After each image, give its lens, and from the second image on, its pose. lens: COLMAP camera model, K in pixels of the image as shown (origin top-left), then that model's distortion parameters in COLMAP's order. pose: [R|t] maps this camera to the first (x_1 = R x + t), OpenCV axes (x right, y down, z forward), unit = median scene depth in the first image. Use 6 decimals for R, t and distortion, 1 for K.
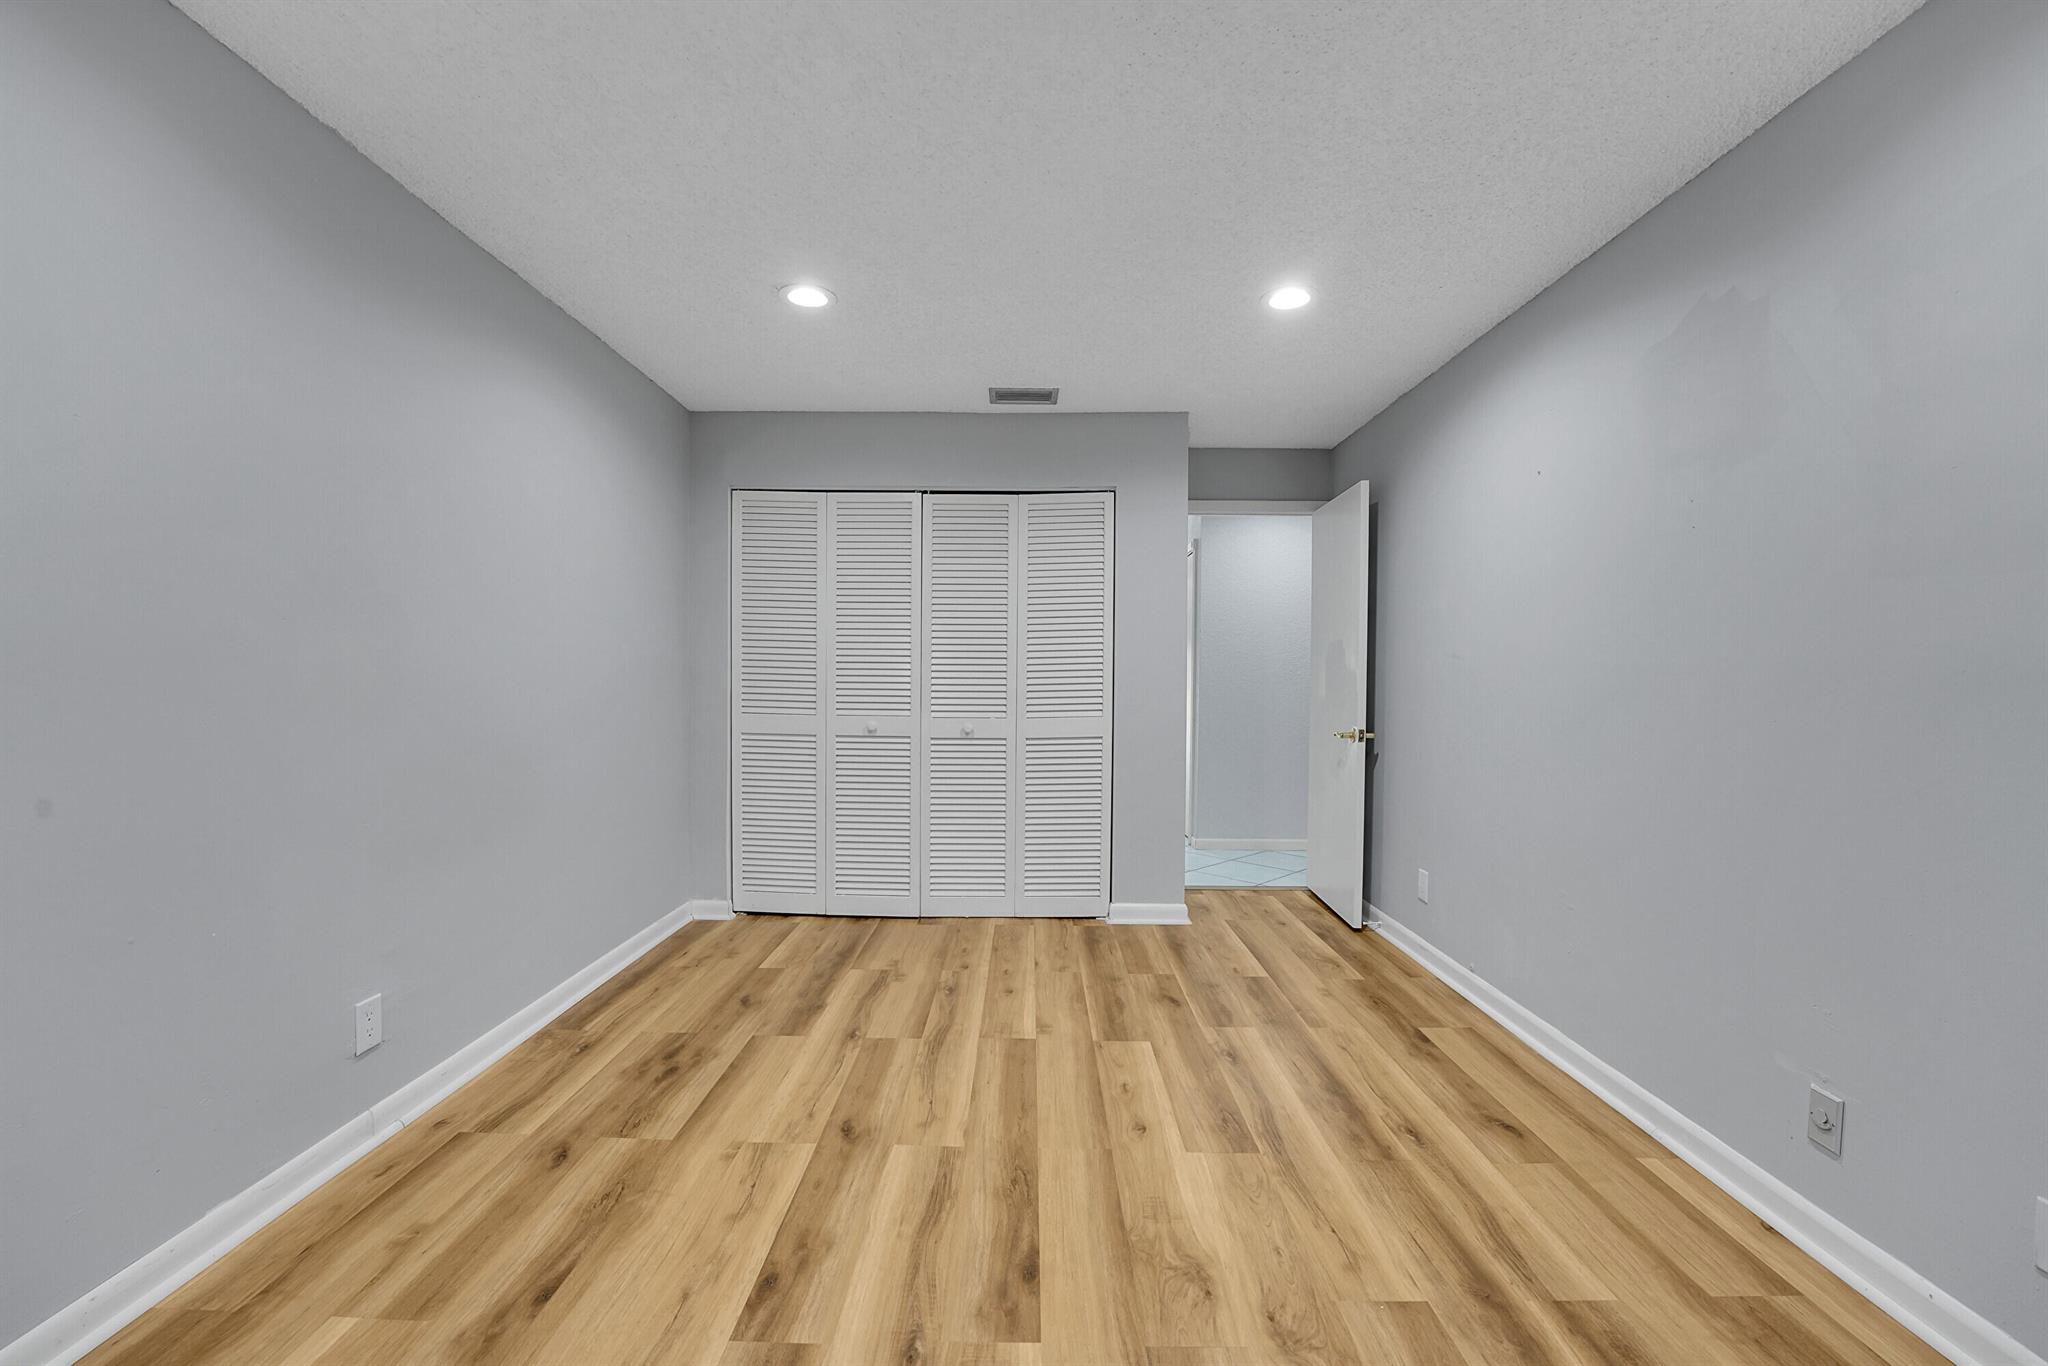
lens RADIAL K [[834.5, 0, 1018.1], [0, 834.5, 693.6], [0, 0, 1]] dist [-0.028259, 0.002977]
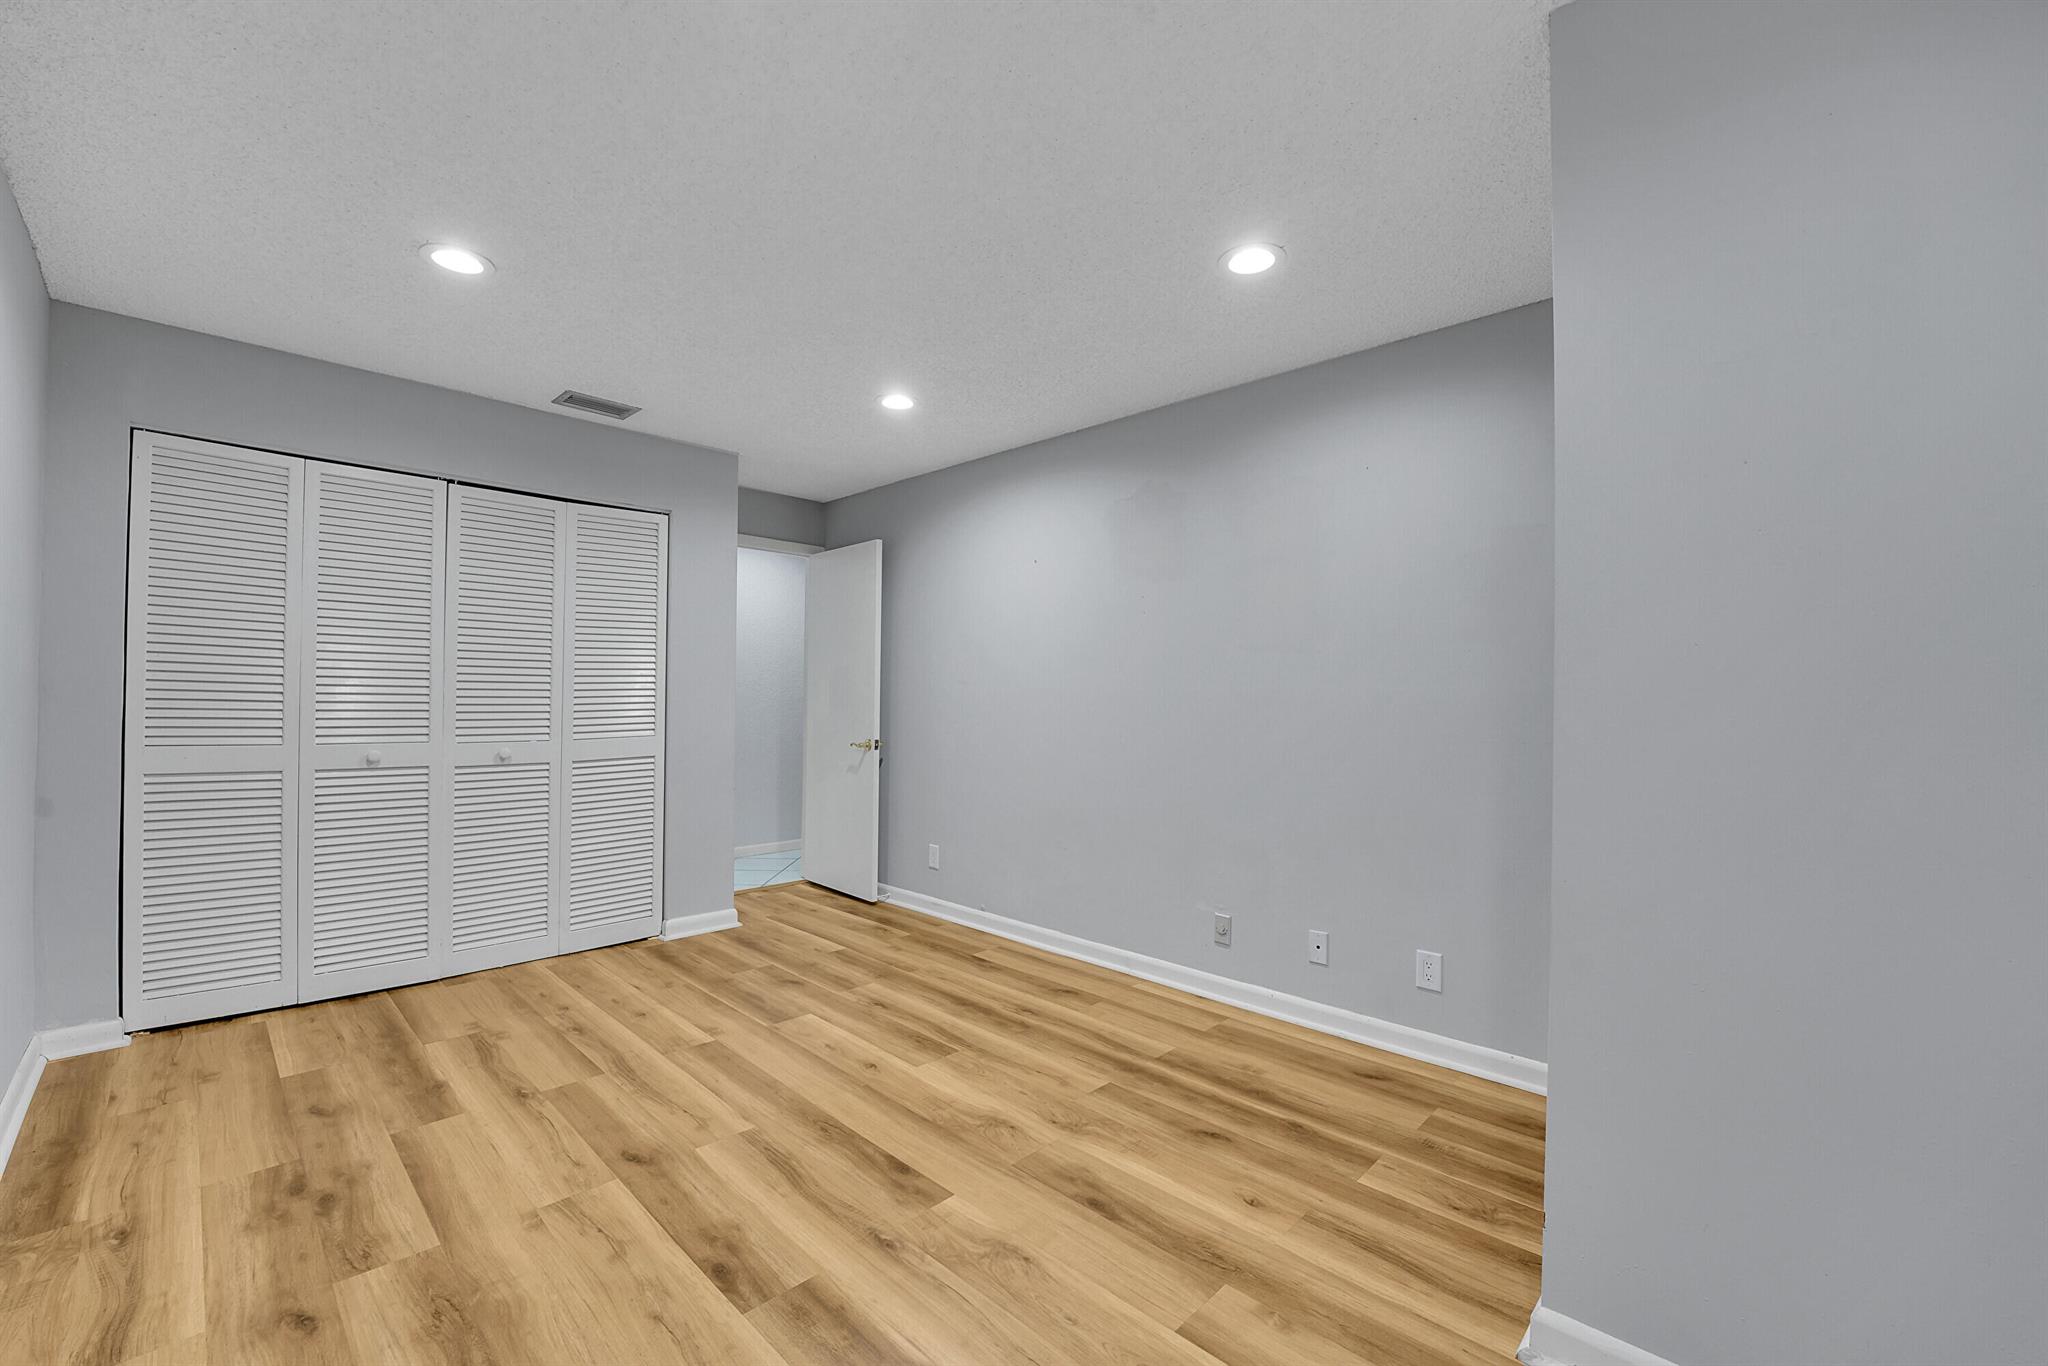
lens RADIAL K [[834.5, 0, 1018.1], [0, 834.5, 693.6], [0, 0, 1]] dist [-0.028259, 0.002977]
pose [[0.689083, 0.004991, 0.724665, -0.490713], [0.010717, 0.999797, -0.017077, -0.002676], [-0.724603, 0.019533, 0.688889, -0.012824]]
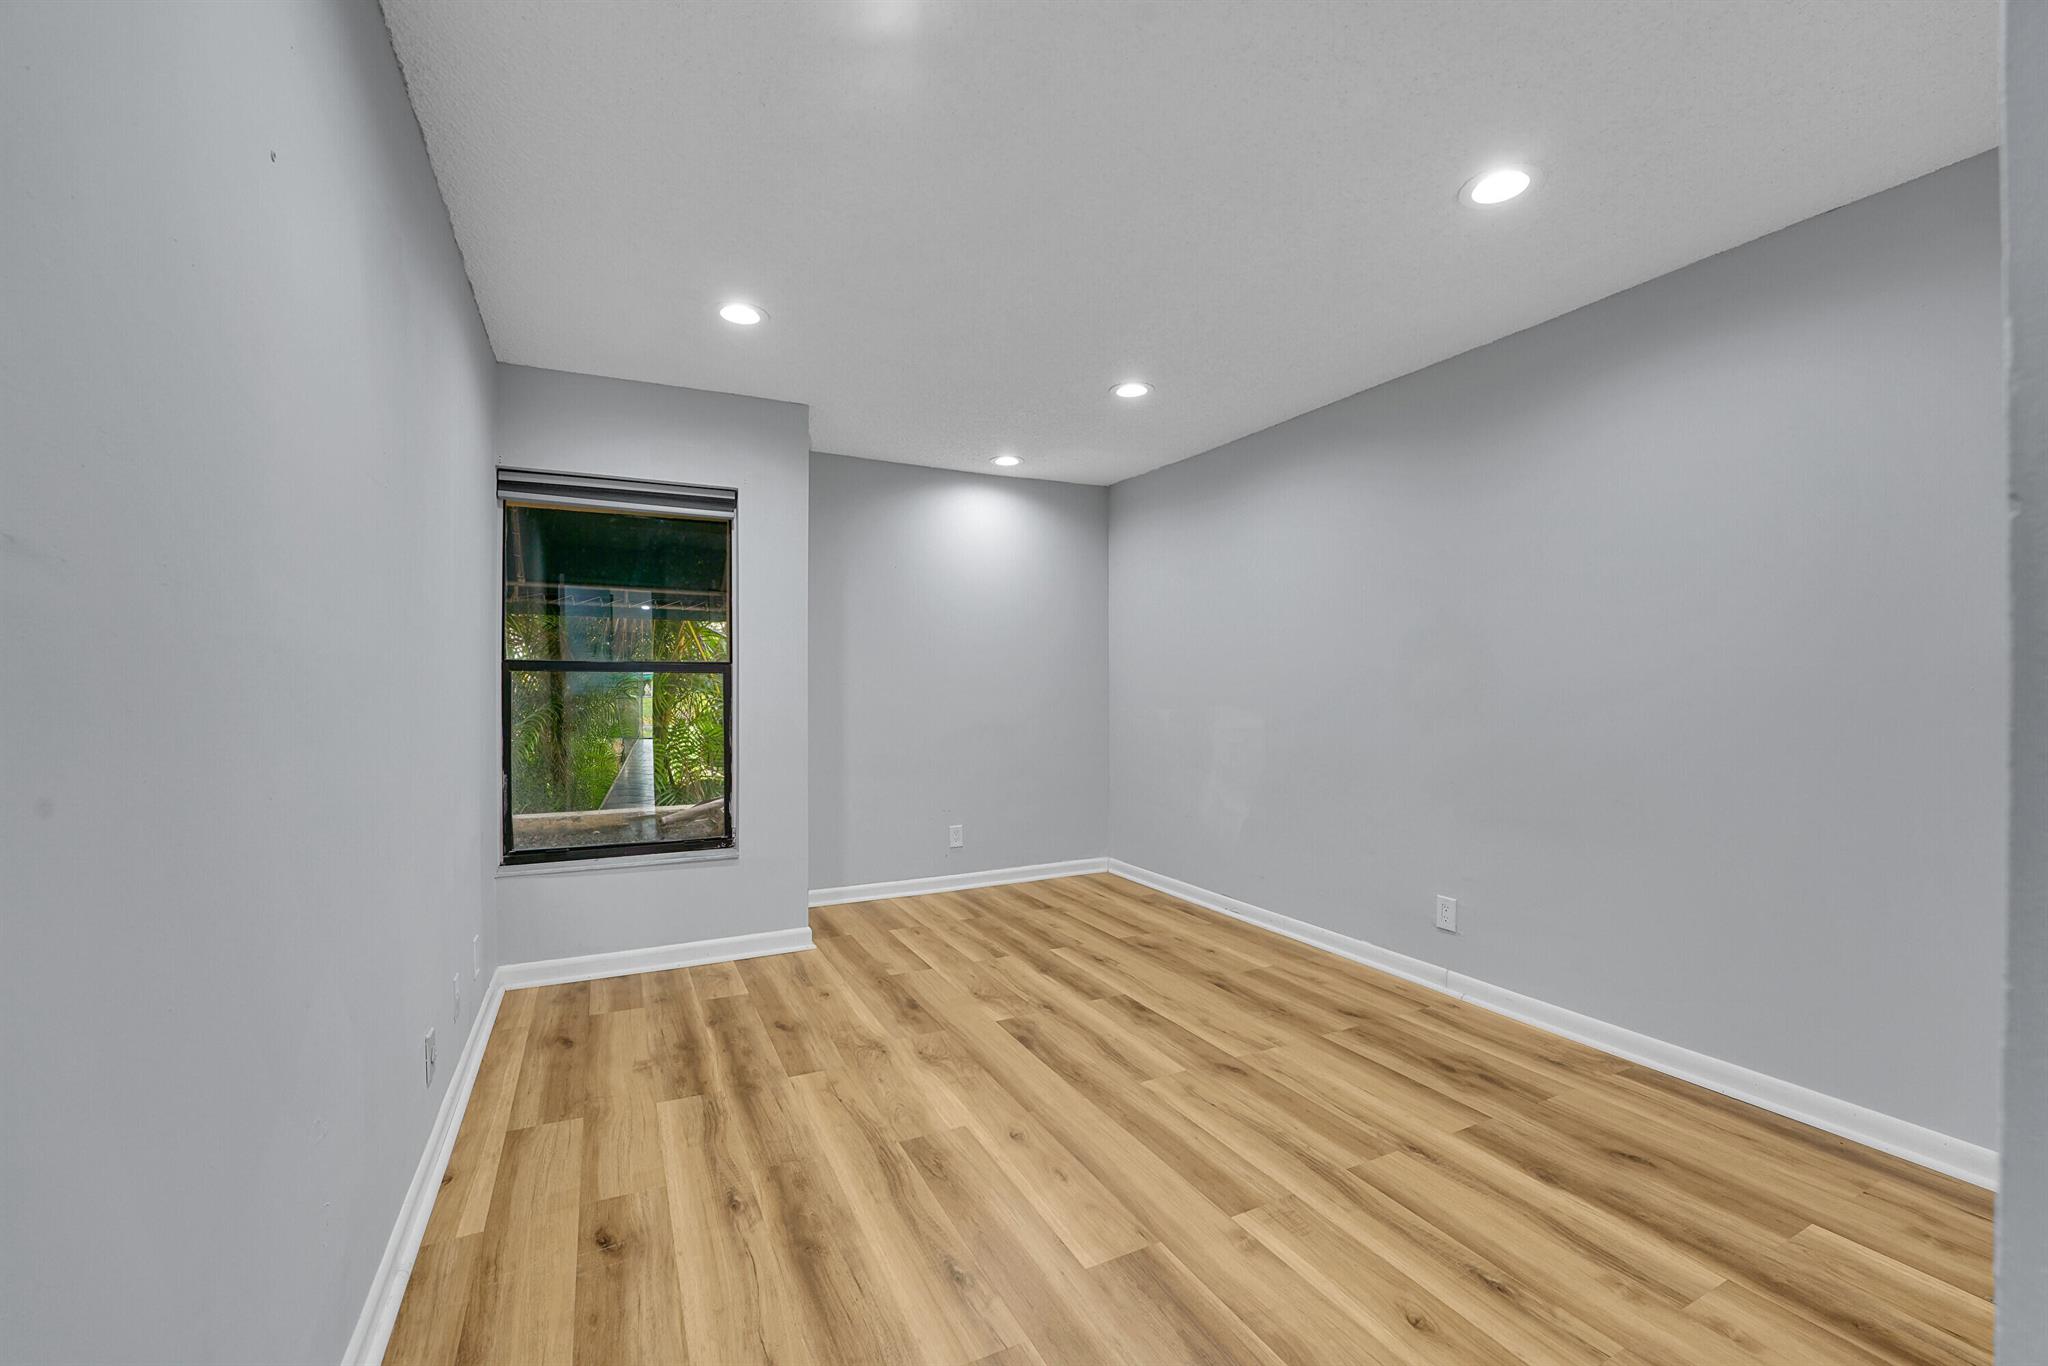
lens RADIAL K [[834.5, 0, 1018.1], [0, 834.5, 693.6], [0, 0, 1]] dist [-0.028259, 0.002977]
pose [[-0.890053, -0.006449, -0.455812, 0.498273], [-0.018098, 0.999612, 0.021196, -0.024500], [0.455498, 0.027115, -0.889824, 1.546193]]
